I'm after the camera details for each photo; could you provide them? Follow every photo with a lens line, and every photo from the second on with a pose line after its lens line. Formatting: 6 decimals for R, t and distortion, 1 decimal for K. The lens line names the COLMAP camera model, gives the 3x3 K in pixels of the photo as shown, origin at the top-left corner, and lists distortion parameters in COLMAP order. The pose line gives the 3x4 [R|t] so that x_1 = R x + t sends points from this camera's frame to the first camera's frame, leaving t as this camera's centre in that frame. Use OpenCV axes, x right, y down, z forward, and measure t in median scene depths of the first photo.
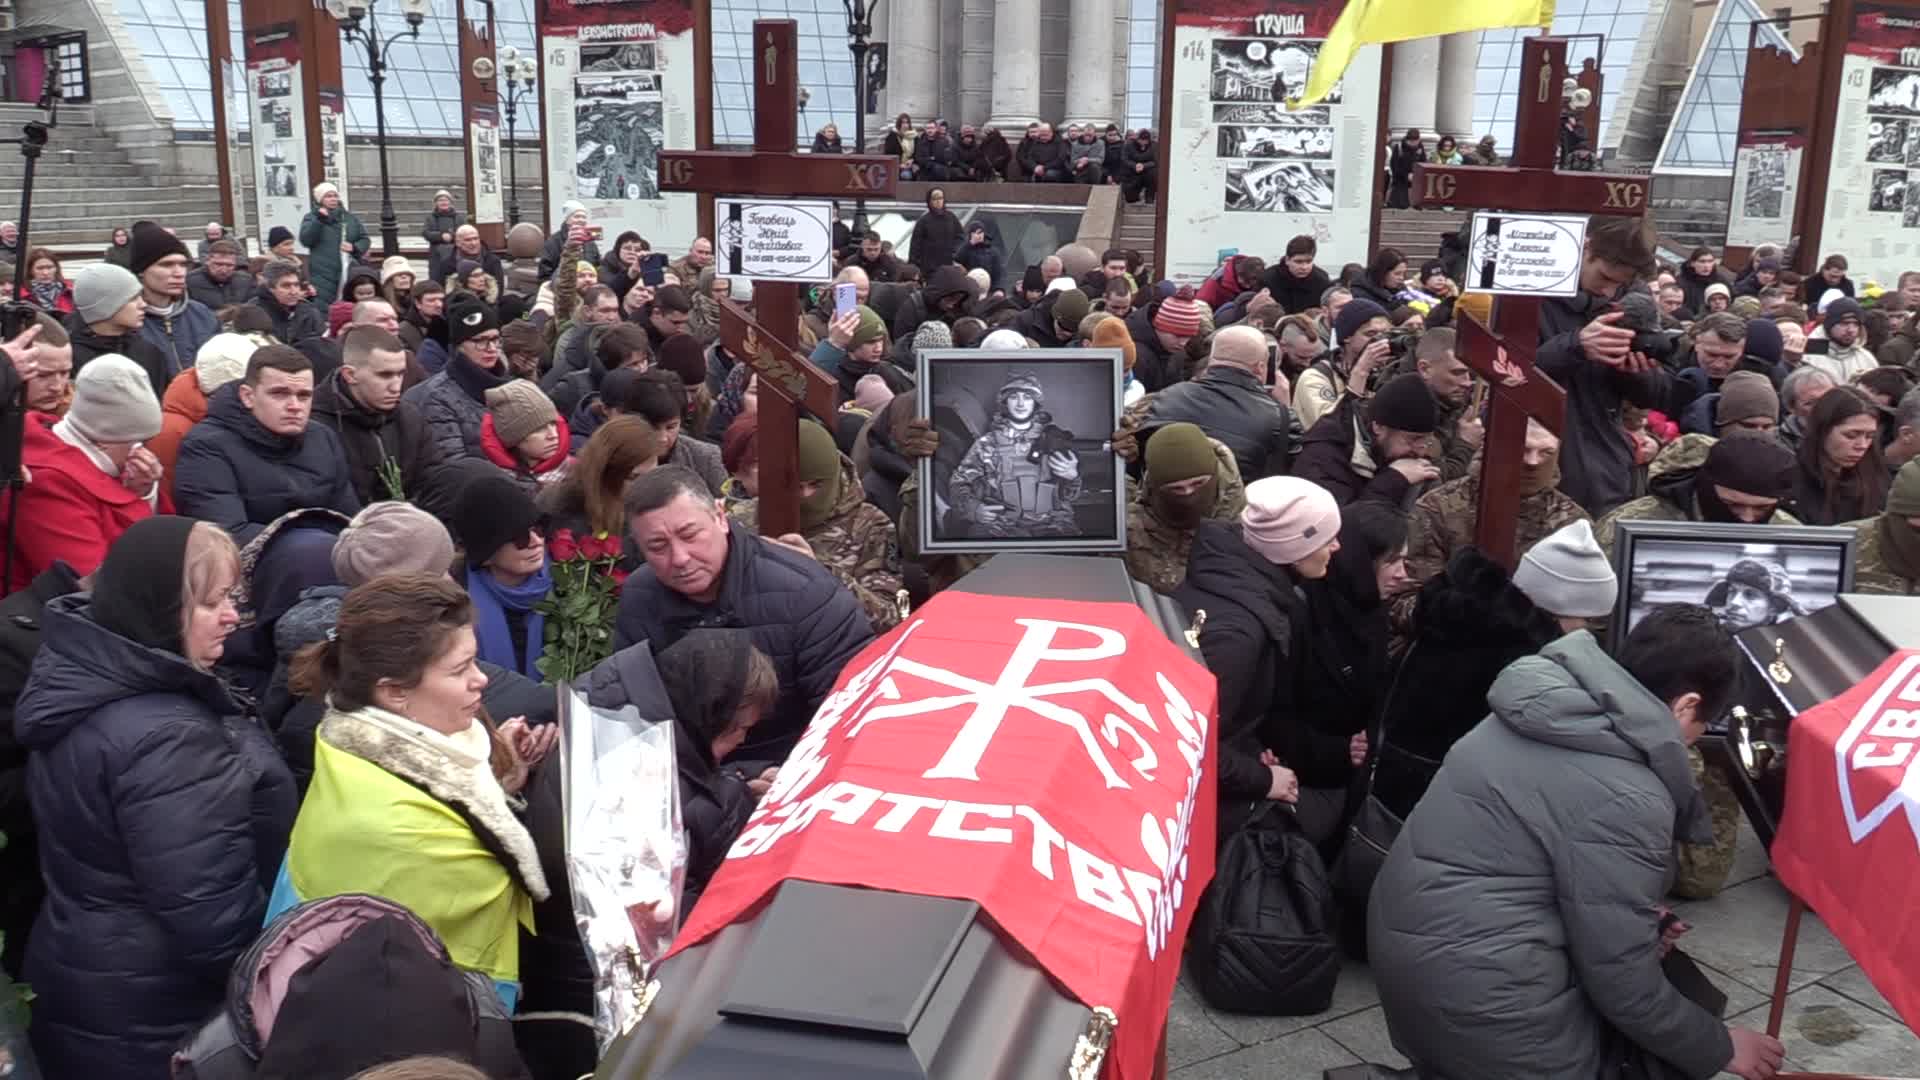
lens RADIAL K [[1501.6, 0, 942.0], [0, 1501.6, 510.5], [0, 0, 1]] dist [-0.065244, 0.010109]
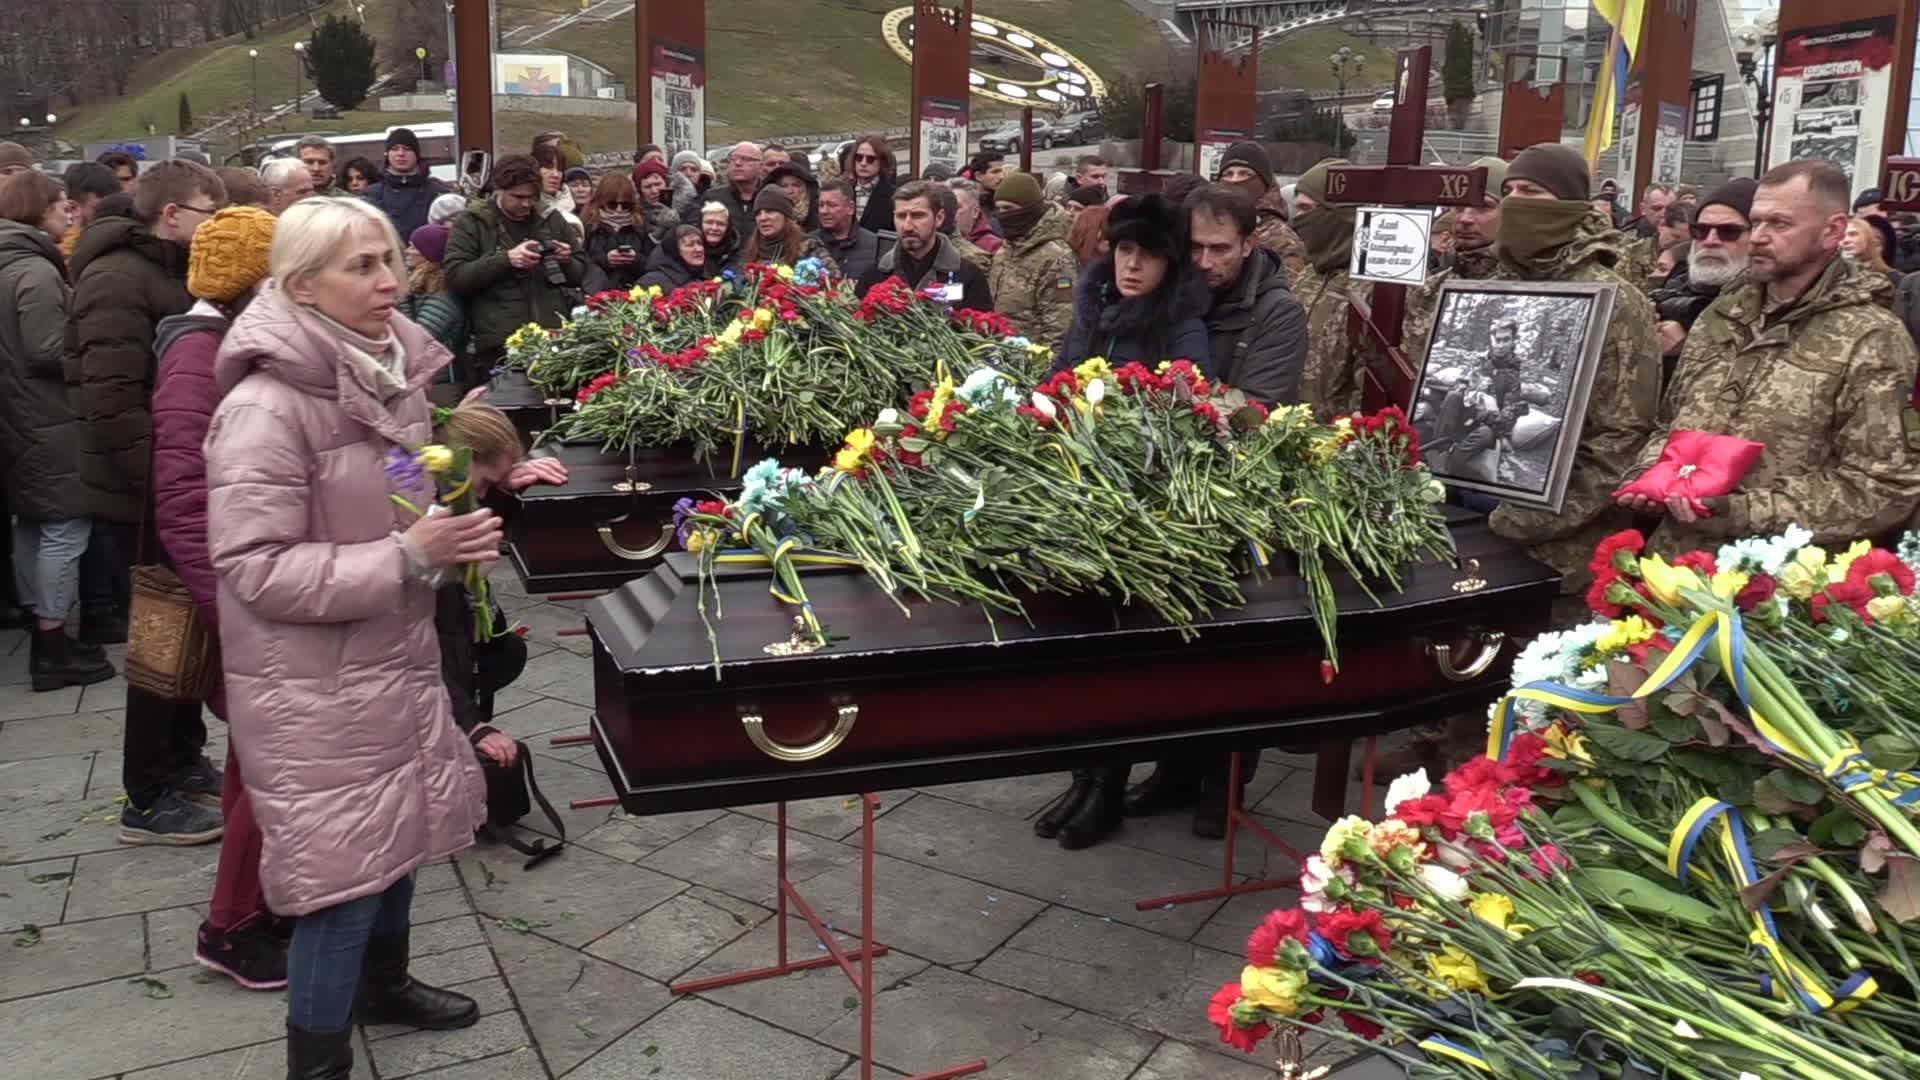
lens RADIAL K [[1501.6, 0, 951.5], [0, 1501.6, 528.9], [0, 0, 1]] dist [-0.065244, 0.010109]
pose [[0.471905, 0.187134, -0.861560, 0.460157], [-0.196766, 0.974921, 0.103981, 0.006825], [0.859412, 0.120457, 0.496892, 0.002286]]
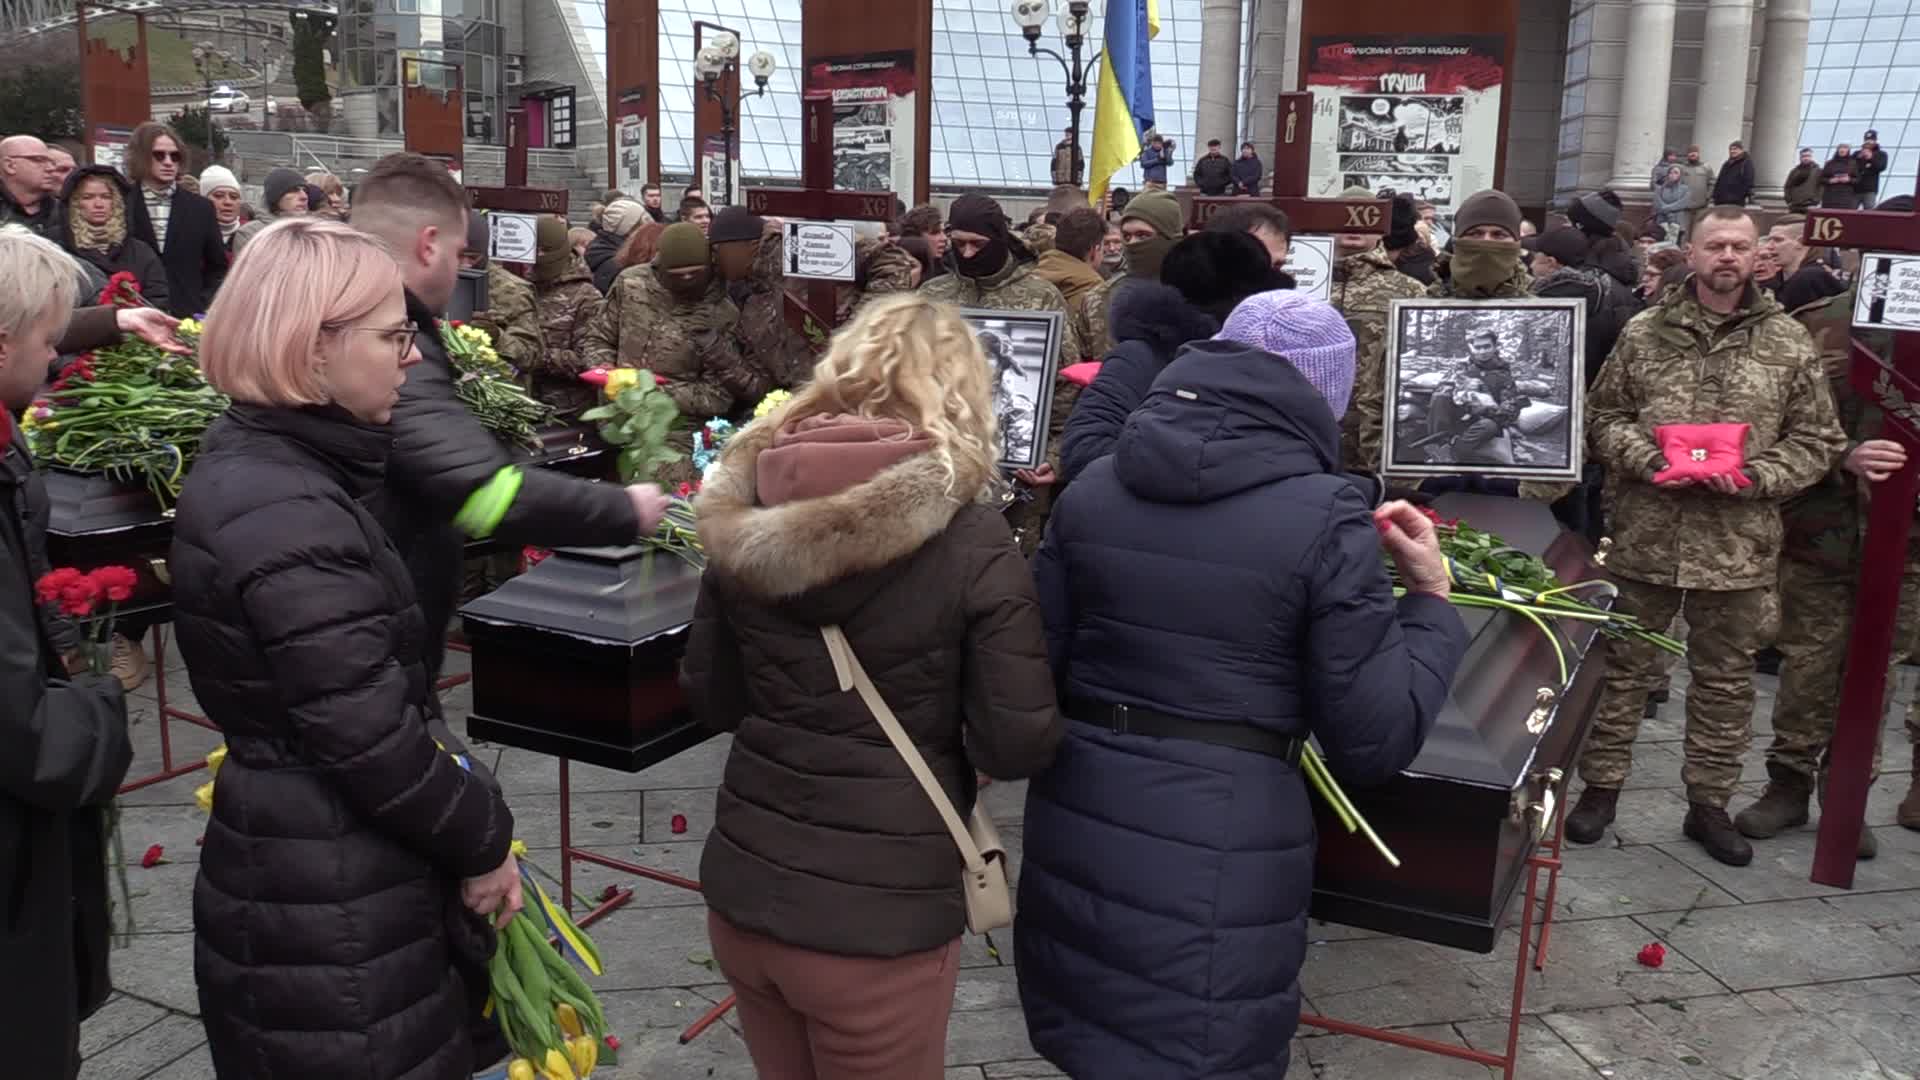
lens RADIAL K [[1501.6, 0, 978.2], [0, 1501.6, 532.9], [0, 0, 1]] dist [-0.065244, 0.010109]
pose [[0.957175, 0.069132, -0.281135, 0.252996], [-0.073576, 0.997276, -0.005272, 0.033027], [0.280004, 0.025731, 0.959654, -0.129353]]
